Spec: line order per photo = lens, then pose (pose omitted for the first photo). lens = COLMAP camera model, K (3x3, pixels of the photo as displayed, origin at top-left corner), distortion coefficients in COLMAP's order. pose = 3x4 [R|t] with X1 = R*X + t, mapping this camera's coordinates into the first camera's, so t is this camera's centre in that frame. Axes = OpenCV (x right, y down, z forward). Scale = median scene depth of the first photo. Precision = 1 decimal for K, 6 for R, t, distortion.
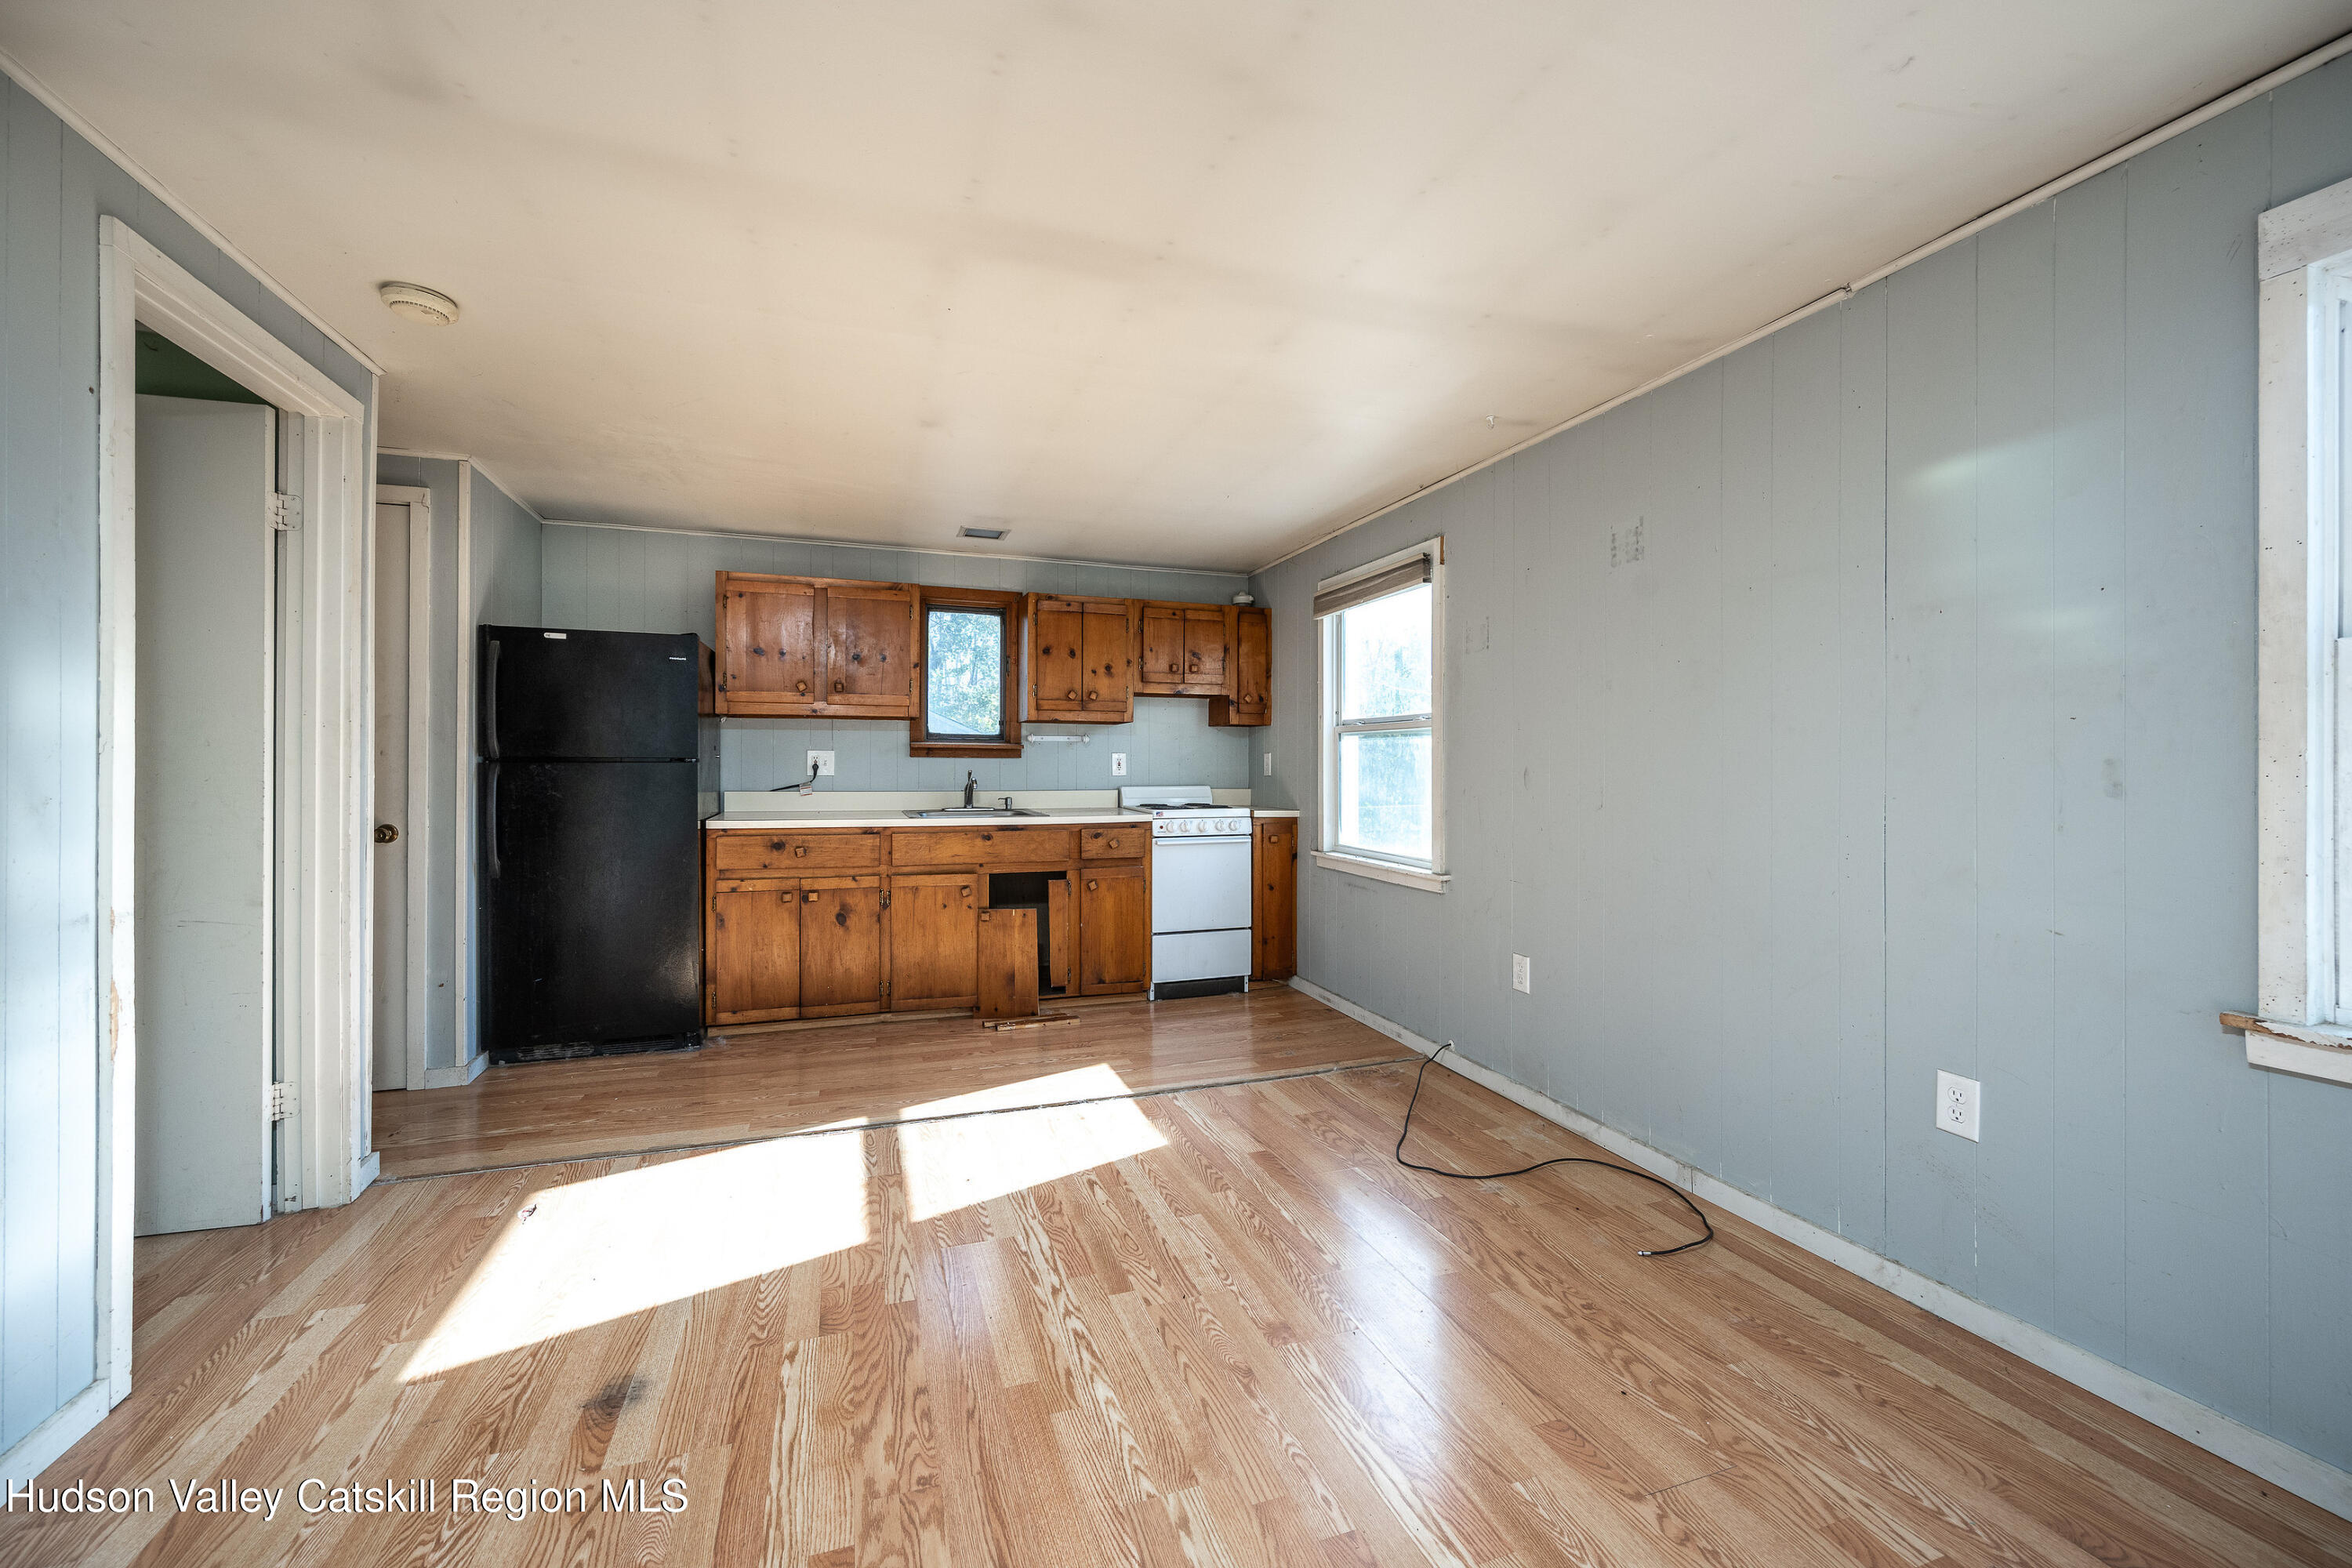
lens RADIAL K [[938.4, 0, 1177.9], [0, 938.4, 774.3], [0, 0, 1]] dist [-0.004050, 0.000574]
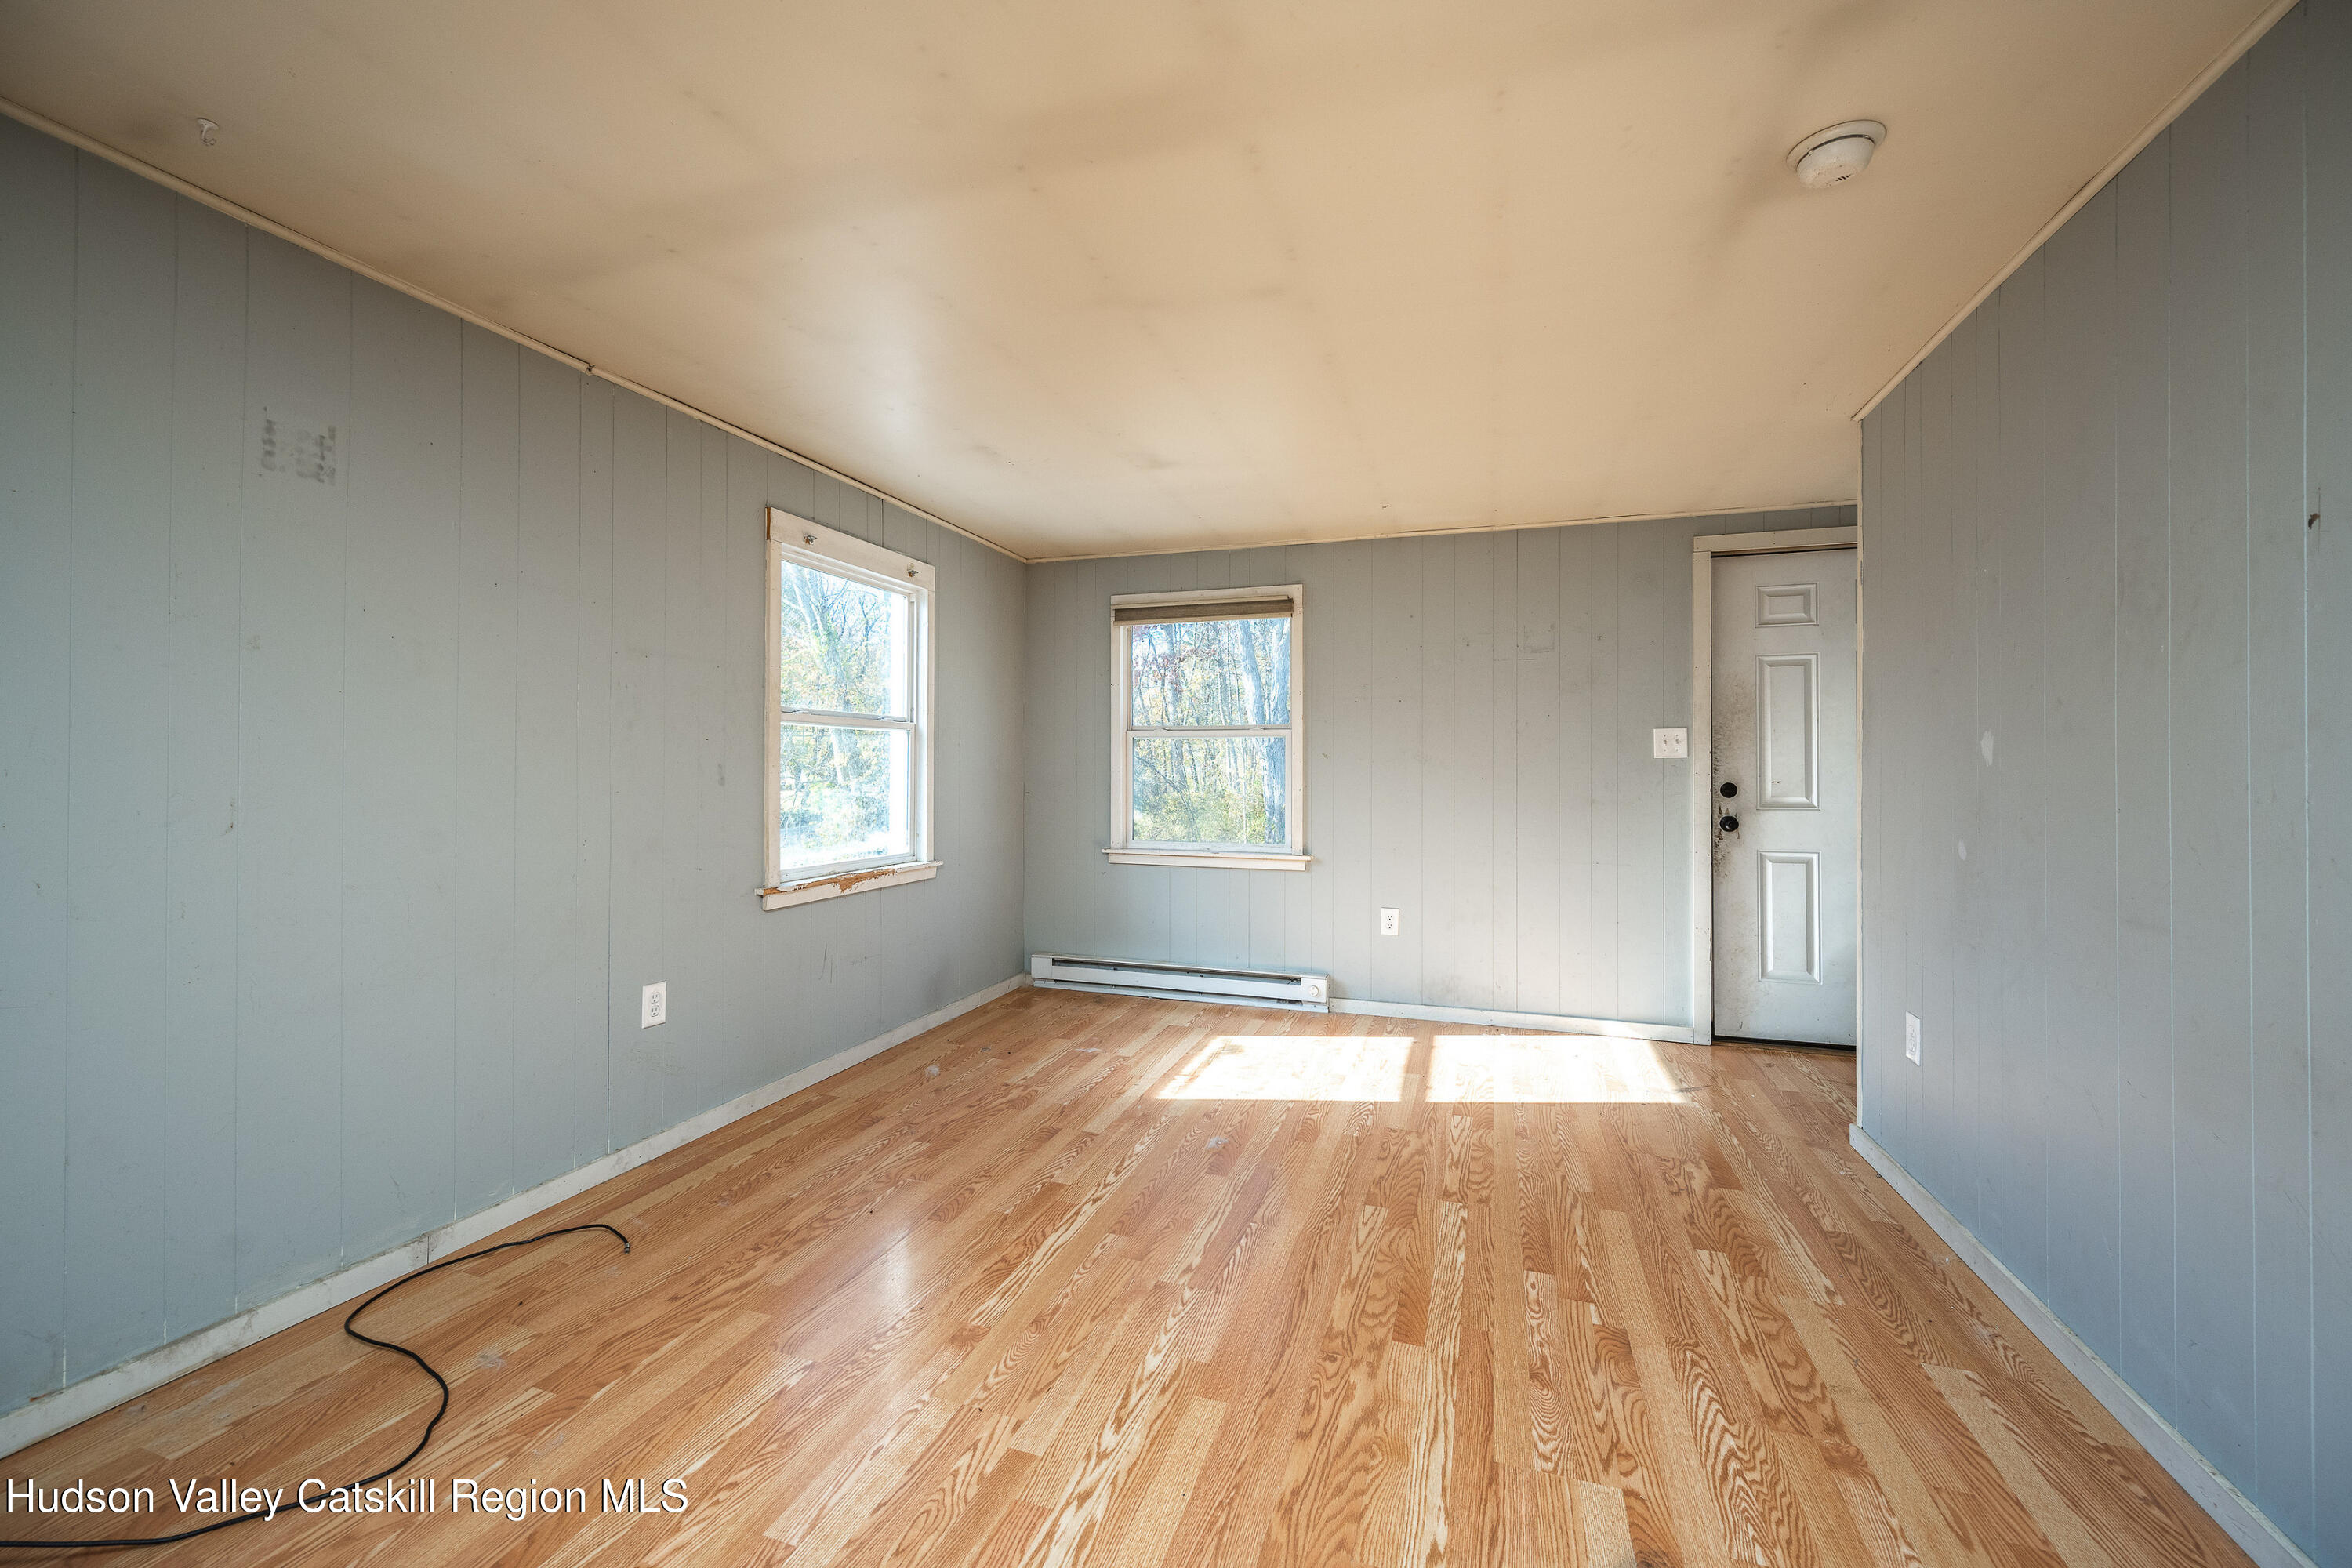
lens RADIAL K [[938.4, 0, 1179.3], [0, 938.4, 771.2], [0, 0, 1]] dist [-0.004050, 0.000574]
pose [[-0.791259, -0.004523, 0.611465, -0.702369], [-0.000214, 0.999975, 0.007120, -0.013871], [-0.611481, 0.005503, -0.791240, 1.706030]]
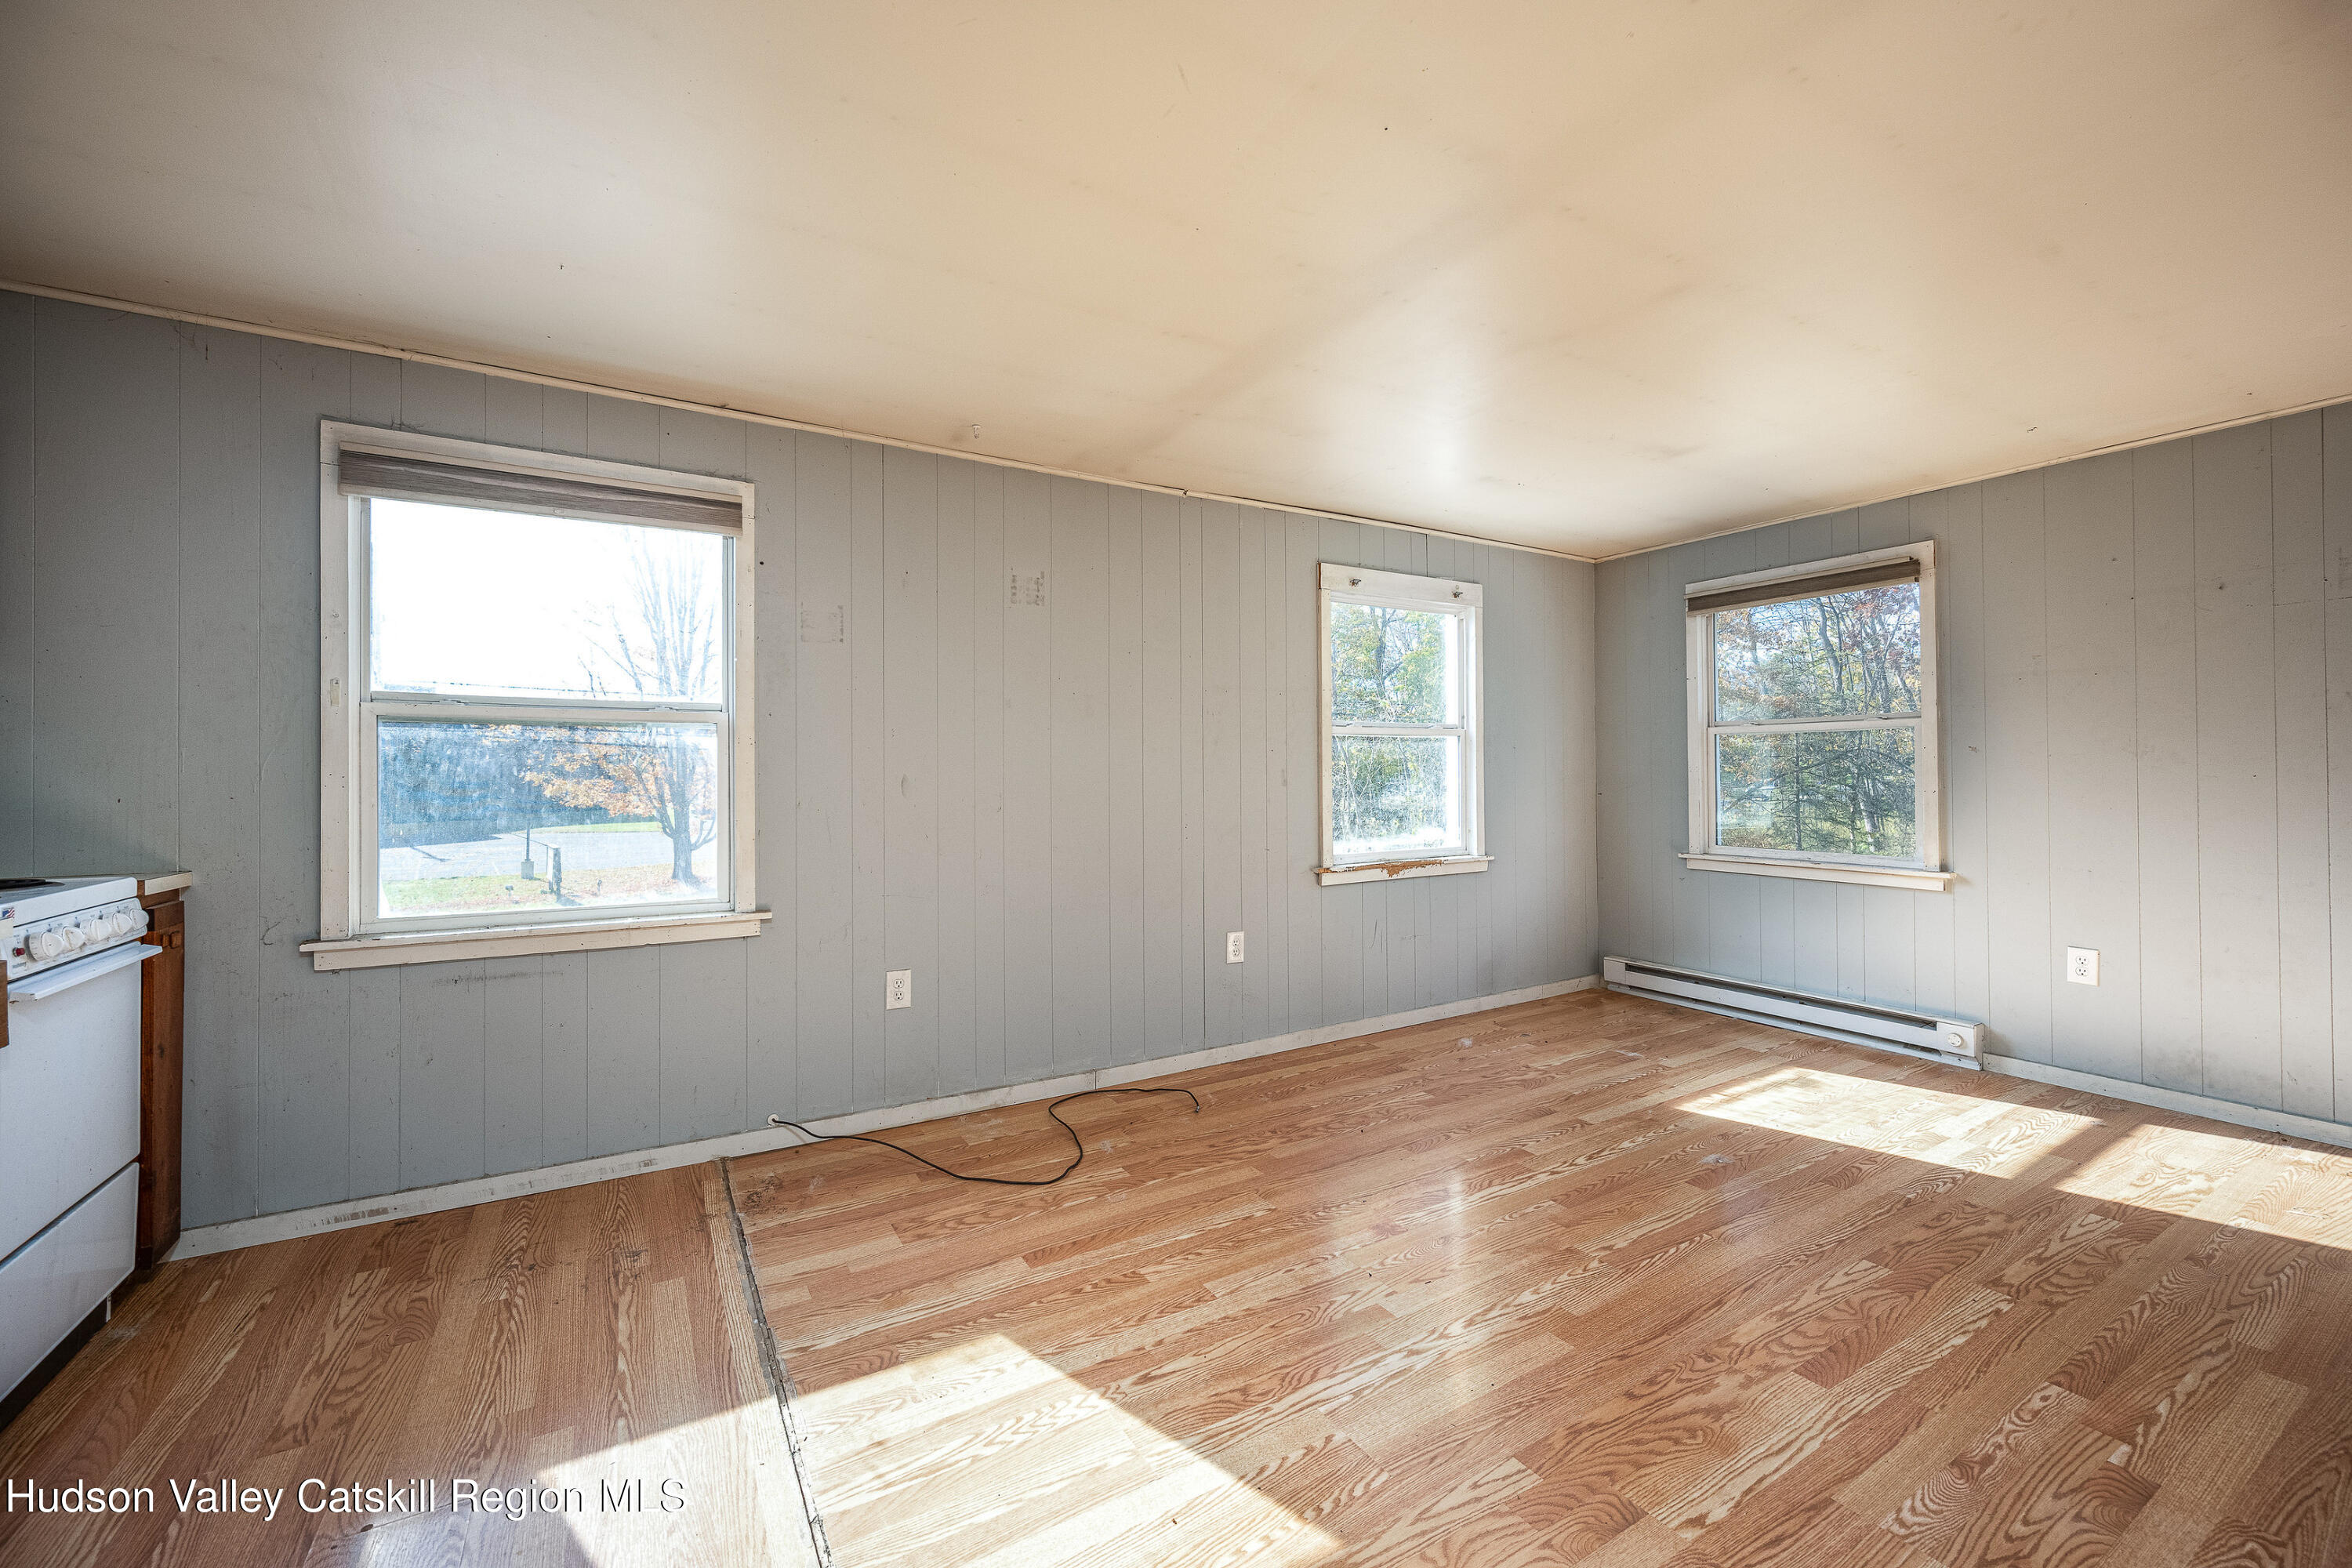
lens RADIAL K [[938.4, 0, 1171.7], [0, 938.4, 773.3], [0, 0, 1]] dist [-0.004050, 0.000574]
pose [[-0.197520, 0.000128, 0.980299, -1.087222], [0.013864, 0.999900, 0.002663, -0.014459], [-0.980201, 0.014117, -0.197502, 1.568198]]
